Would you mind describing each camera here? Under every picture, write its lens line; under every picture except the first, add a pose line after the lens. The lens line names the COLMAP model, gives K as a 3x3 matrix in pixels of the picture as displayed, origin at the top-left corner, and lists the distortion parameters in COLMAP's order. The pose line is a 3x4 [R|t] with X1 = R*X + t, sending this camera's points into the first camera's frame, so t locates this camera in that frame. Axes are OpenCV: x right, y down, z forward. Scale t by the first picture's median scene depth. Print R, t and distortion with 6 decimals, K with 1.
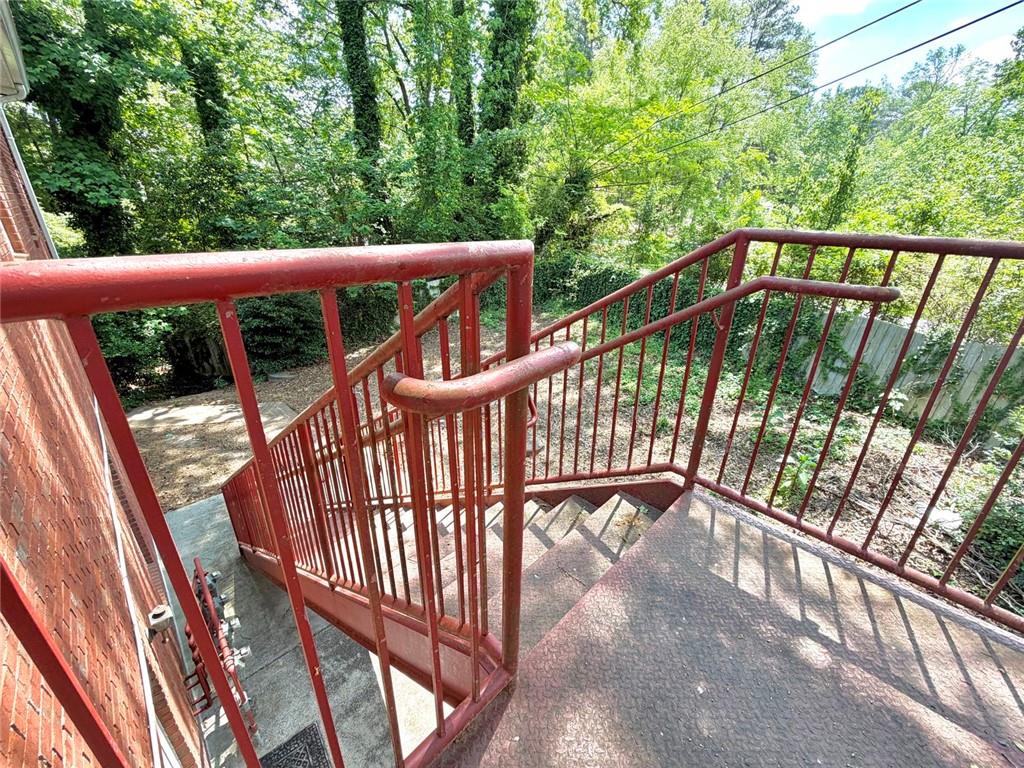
lens RADIAL K [[407.7, 0, 509.0], [0, 407.7, 382.3], [0, 0, 1]] dist [0.002846, -0.001201]
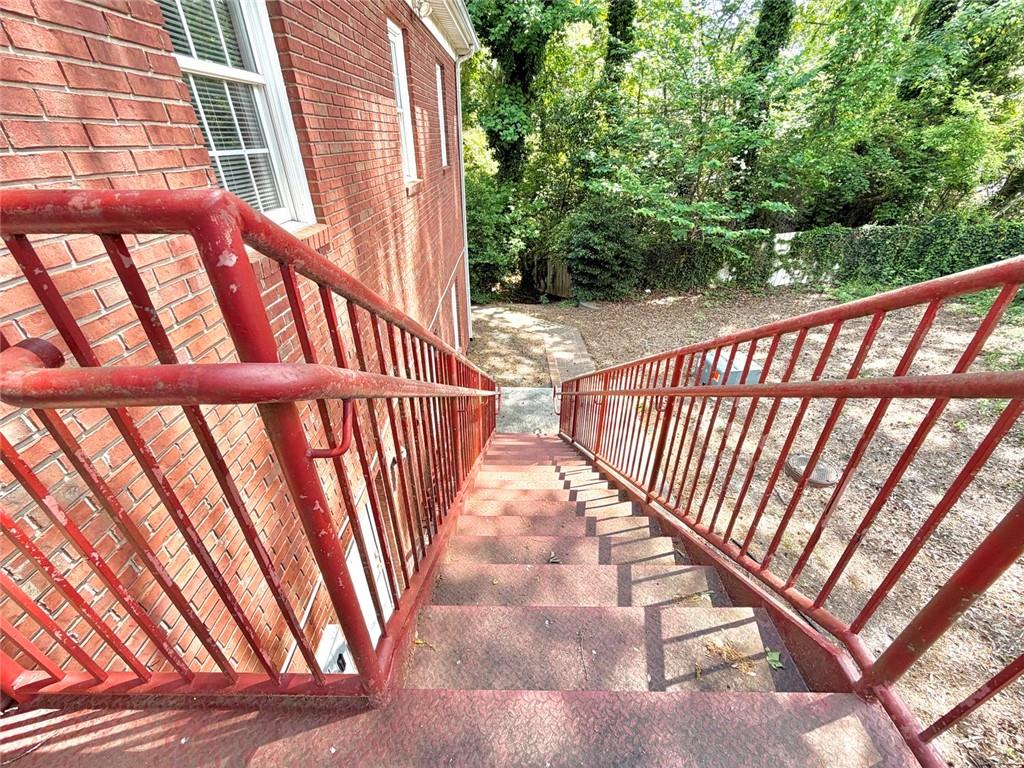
lens RADIAL K [[407.7, 0, 512.1], [0, 407.7, 382.0], [0, 0, 1]] dist [0.002846, -0.001201]
pose [[0.700287, 0.347811, -0.623399, 0.043226], [-0.262113, 0.937559, 0.228648, -0.016902], [0.663999, 0.003282, 0.747726, 0.041813]]
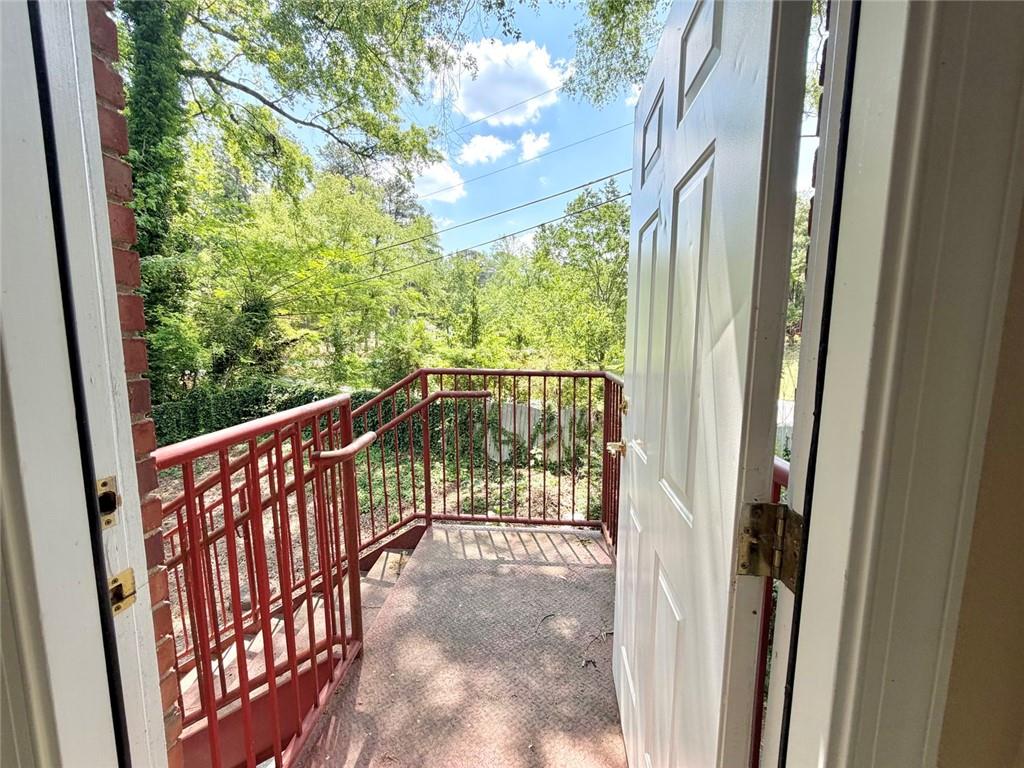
lens RADIAL K [[407.7, 0, 512.3], [0, 407.7, 386.7], [0, 0, 1]] dist [0.002846, -0.001201]
pose [[0.751874, -0.102271, 0.651327, -0.038400], [0.267733, 0.950137, -0.159874, 0.013047], [-0.602499, 0.294587, 0.741764, -0.068290]]
